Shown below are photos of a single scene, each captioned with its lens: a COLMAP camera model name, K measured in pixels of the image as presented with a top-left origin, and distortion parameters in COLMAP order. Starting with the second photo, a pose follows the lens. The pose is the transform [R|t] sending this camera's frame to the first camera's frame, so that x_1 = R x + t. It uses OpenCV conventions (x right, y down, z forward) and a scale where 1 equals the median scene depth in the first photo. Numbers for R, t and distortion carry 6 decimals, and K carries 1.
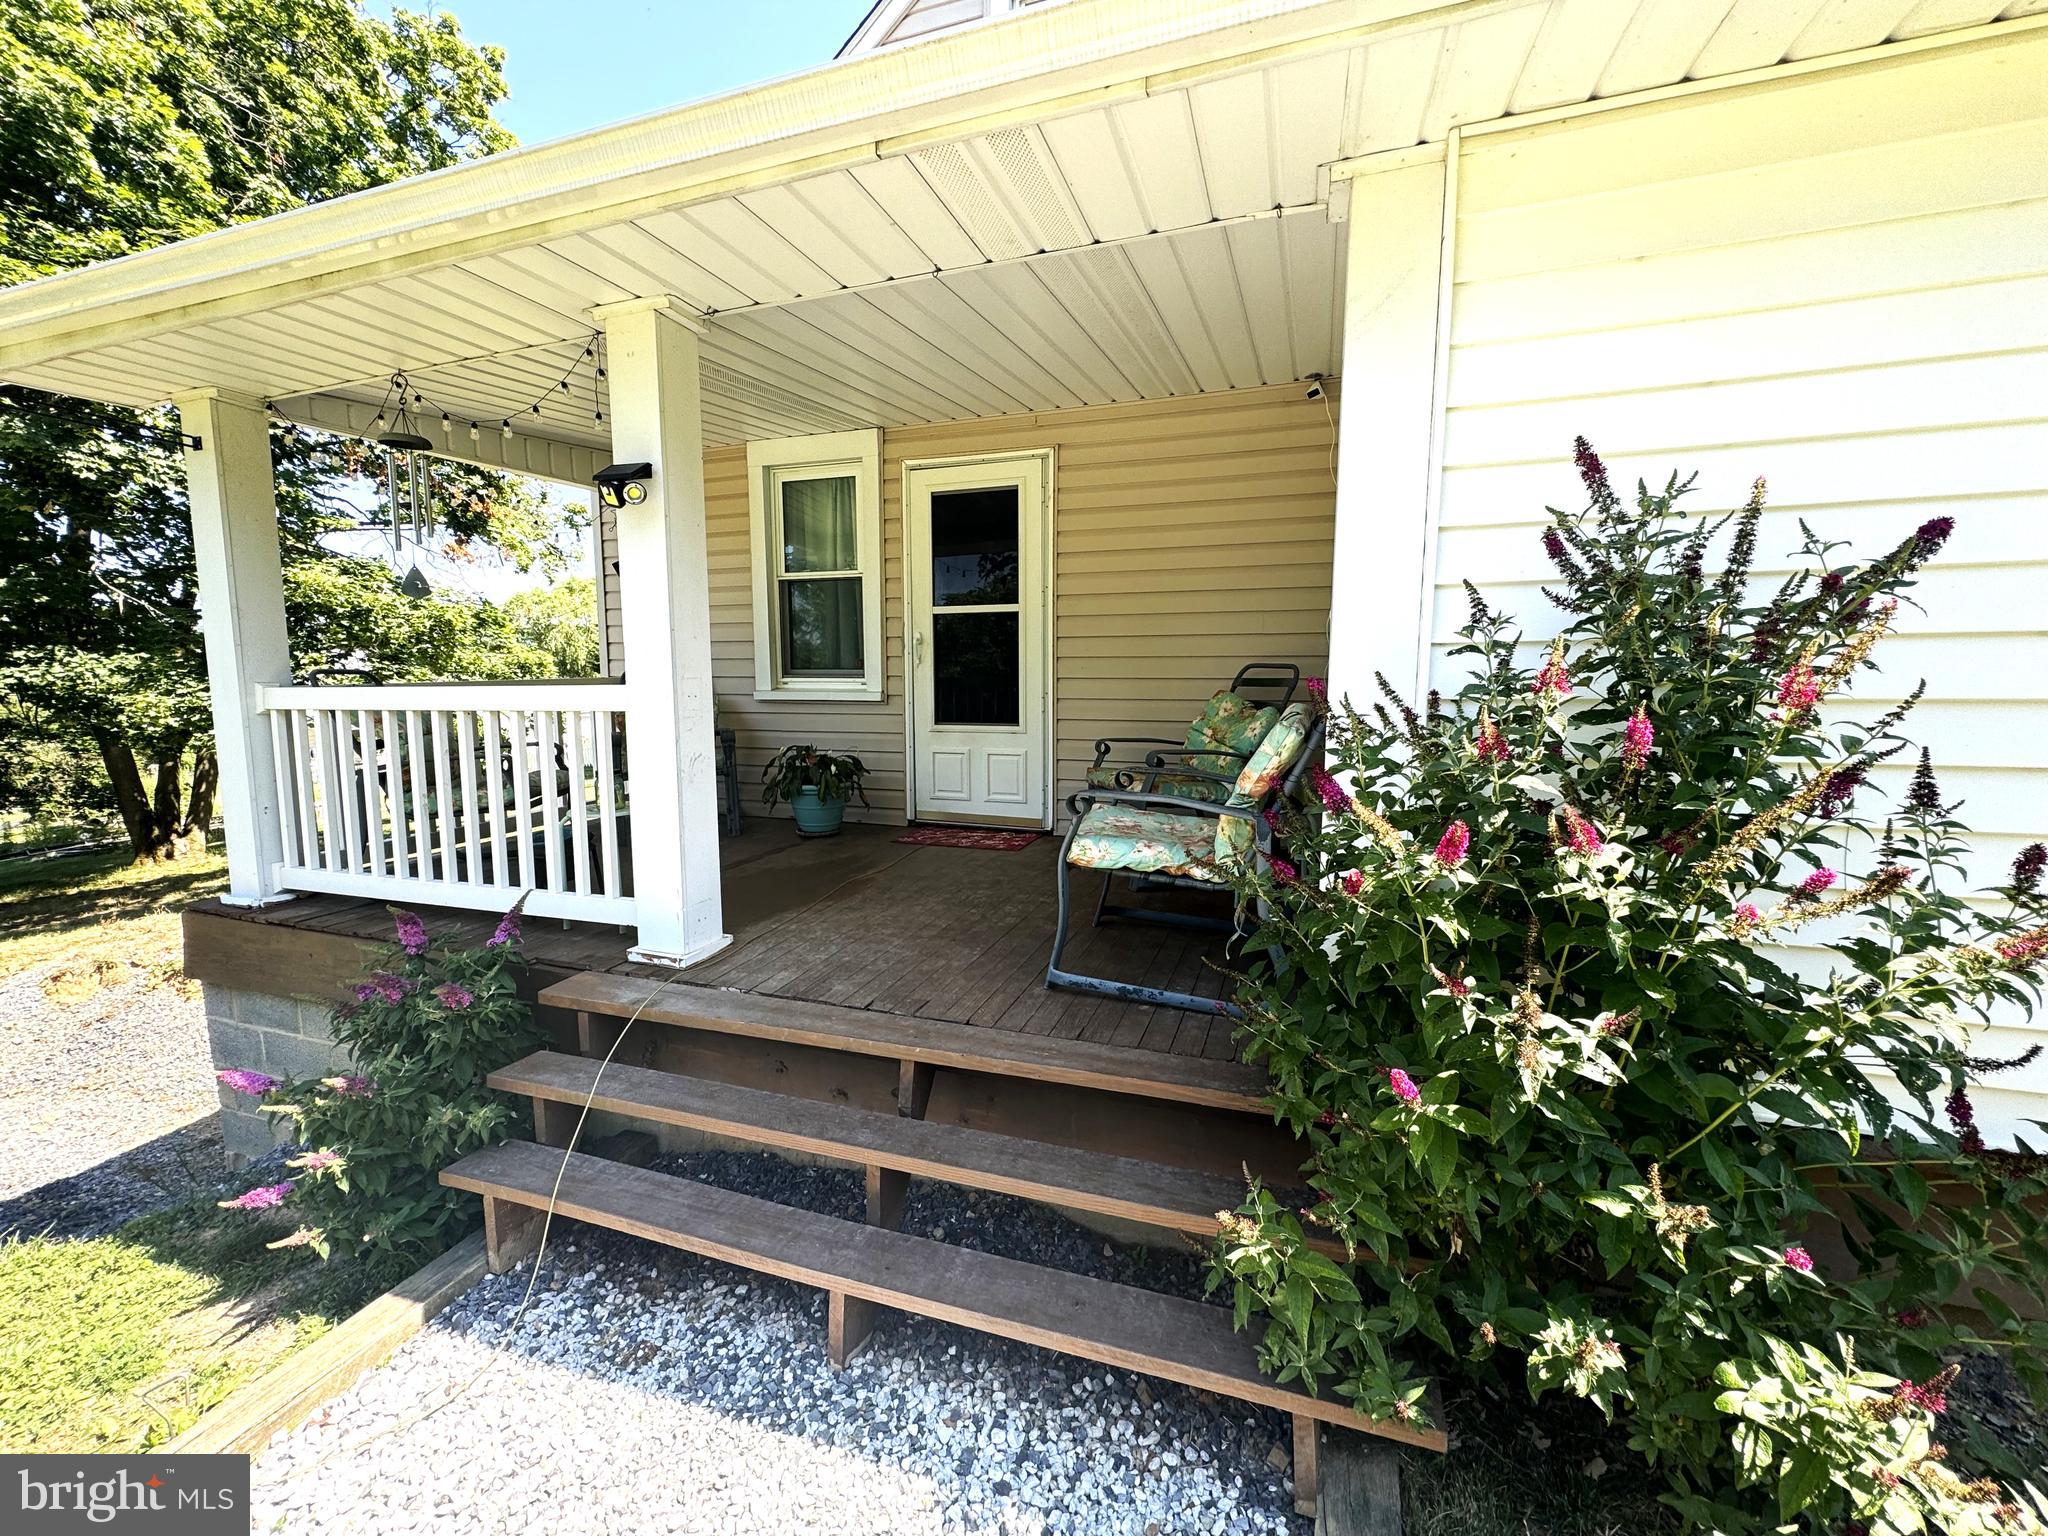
lens RADIAL K [[802.6, 0, 1020.4], [0, 802.6, 753.2], [0, 0, 1]] dist [-0.001390, 0.000316]
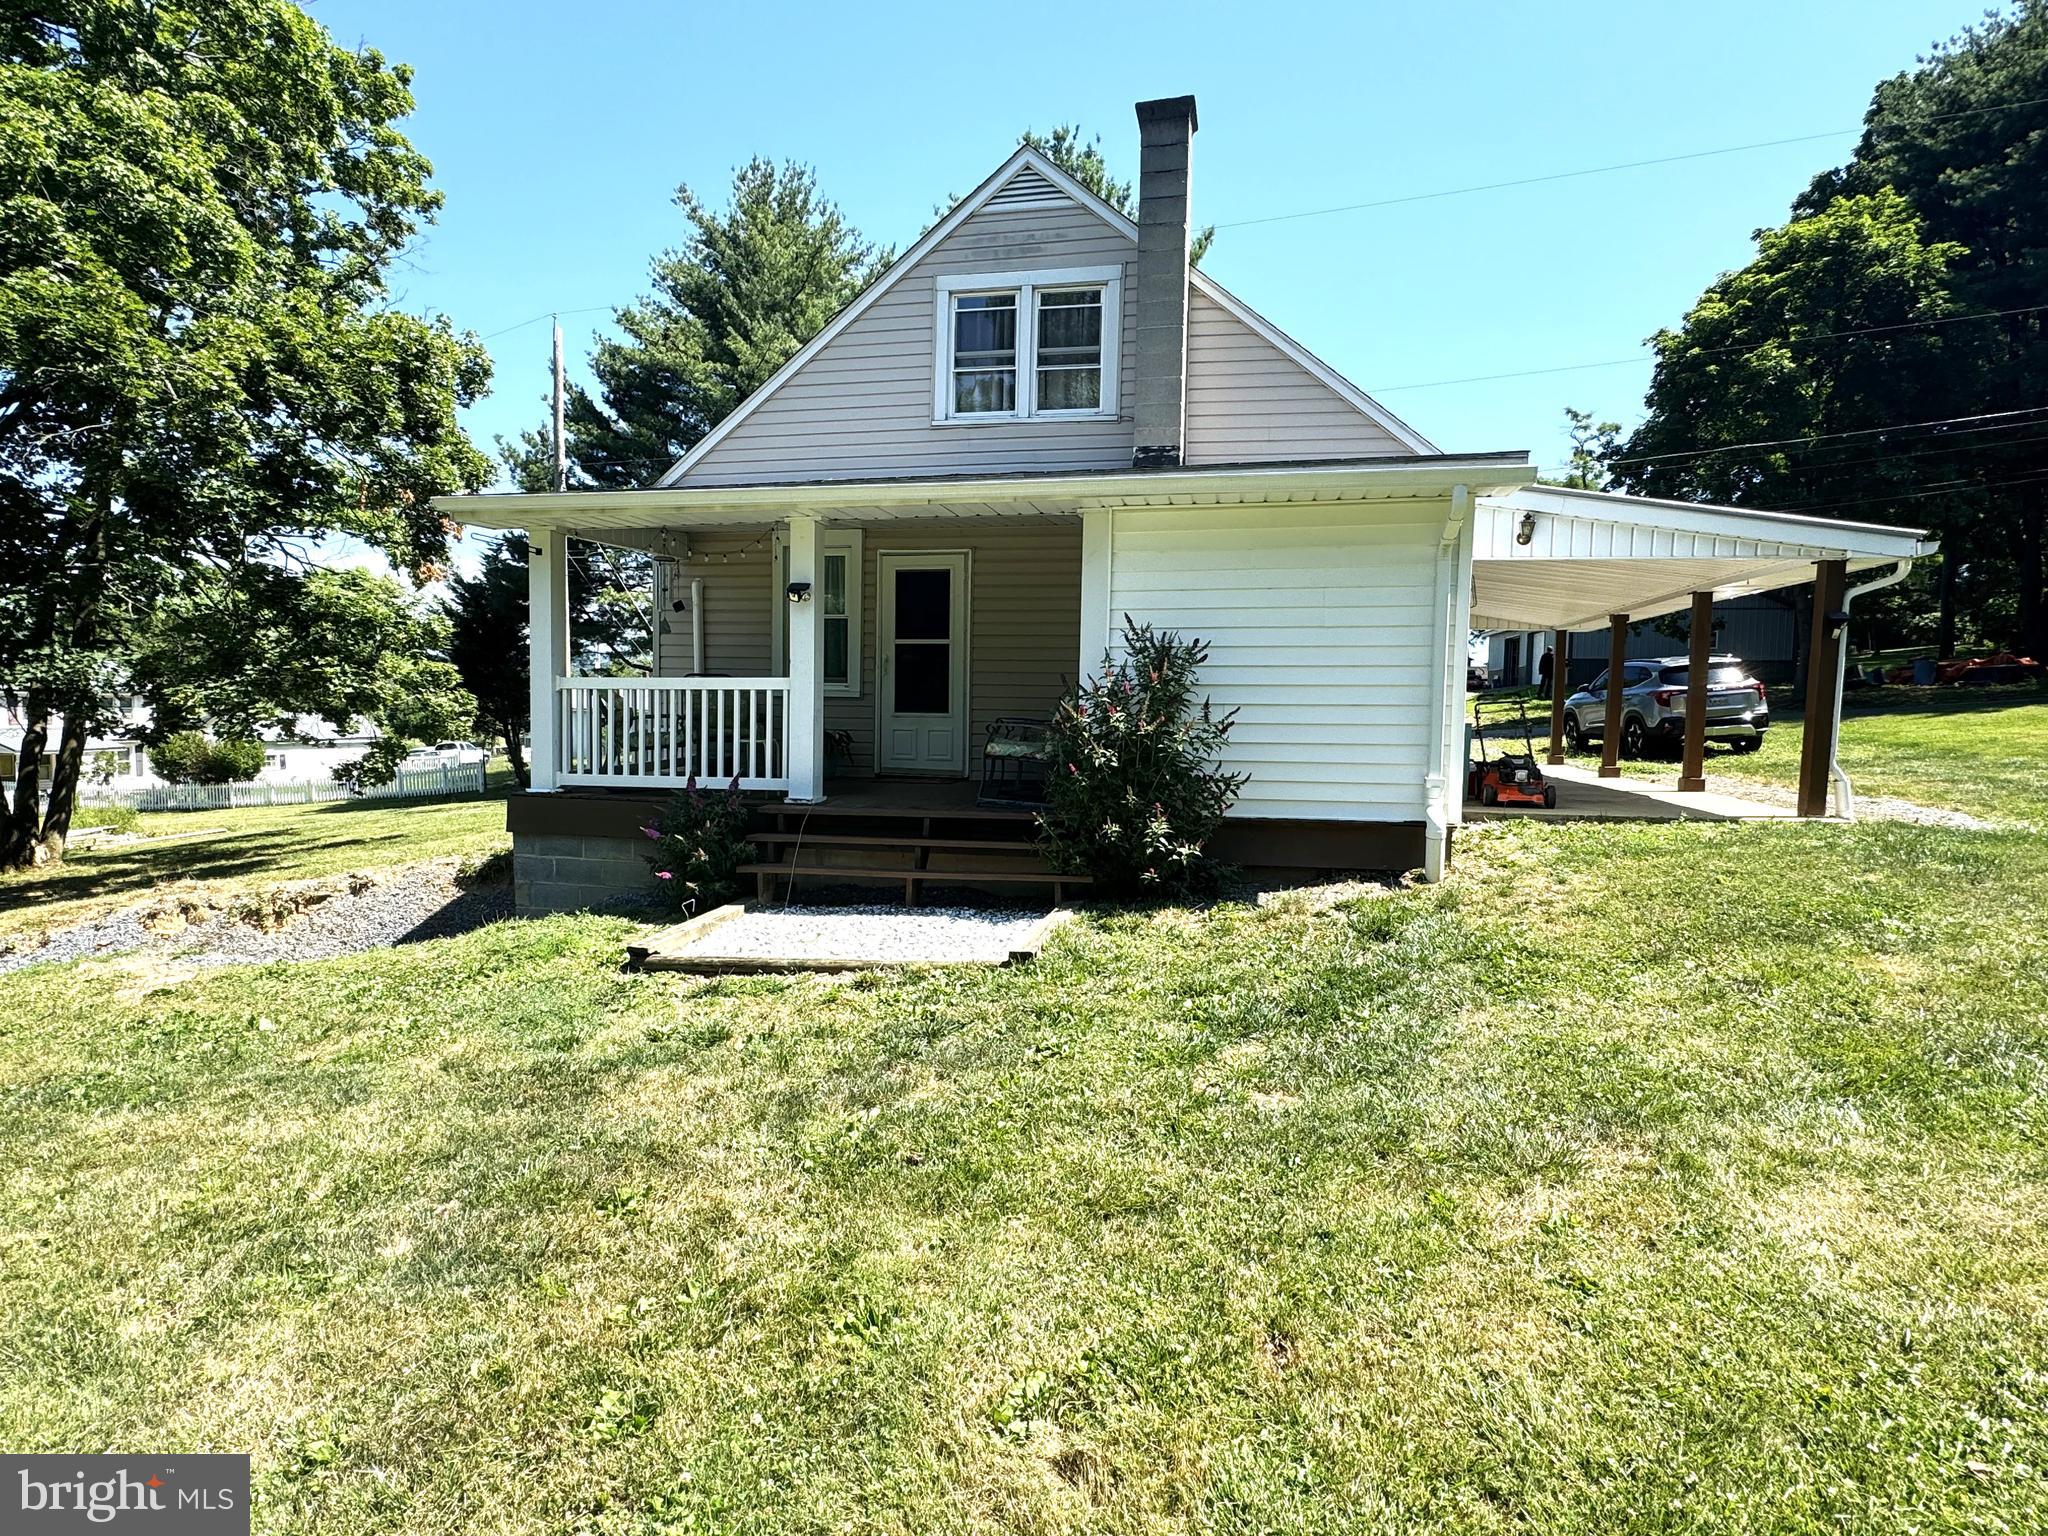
lens RADIAL K [[1064.9, 0, 1013.8], [0, 1064.9, 781.5], [0, 0, 1]] dist [0.024059, 0.001290]
pose [[0.992832, 0.008382, 0.119221, -0.128206], [-0.005207, 0.999624, -0.026920, 0.163967], [-0.119402, 0.026106, 0.992503, -1.177339]]
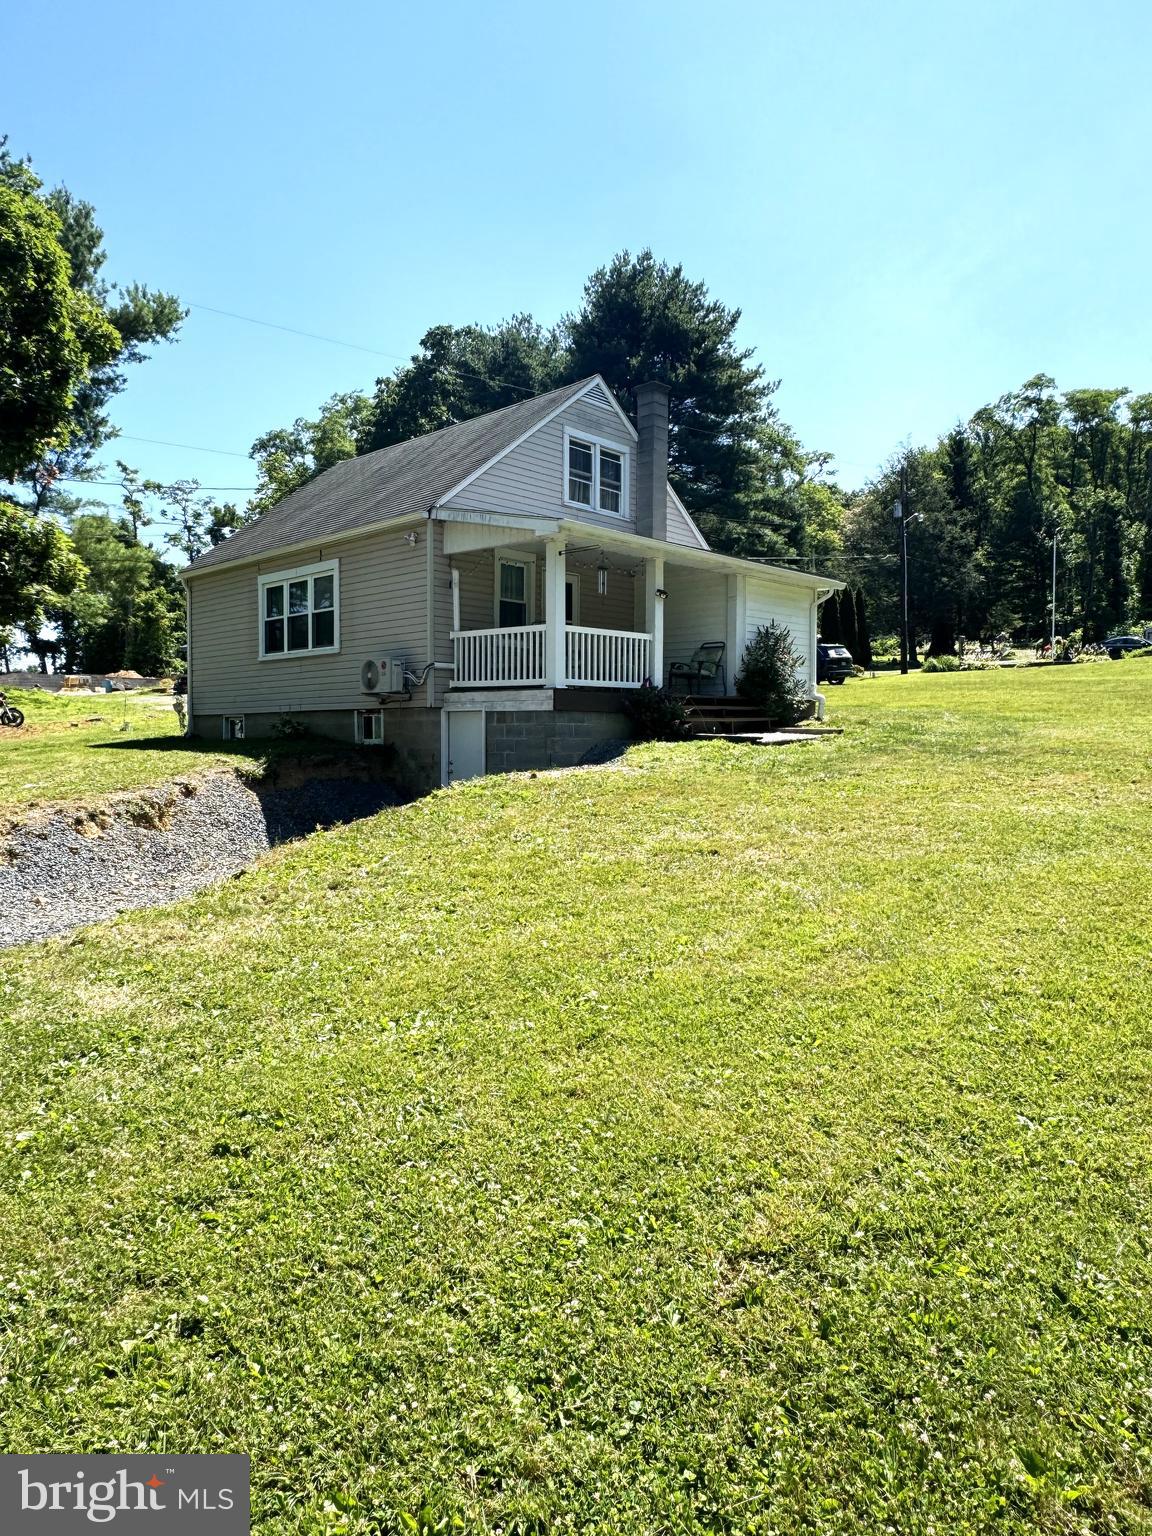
lens RADIAL K [[973.0, 0, 574.7], [0, 973.0, 766.0], [0, 0, 1]] dist [0.000982, 0.000116]
pose [[0.424707, -0.028731, 0.904875, -3.394782], [0.081902, 0.996617, -0.006798, 0.393635], [-0.901619, 0.076998, 0.425623, -0.527730]]
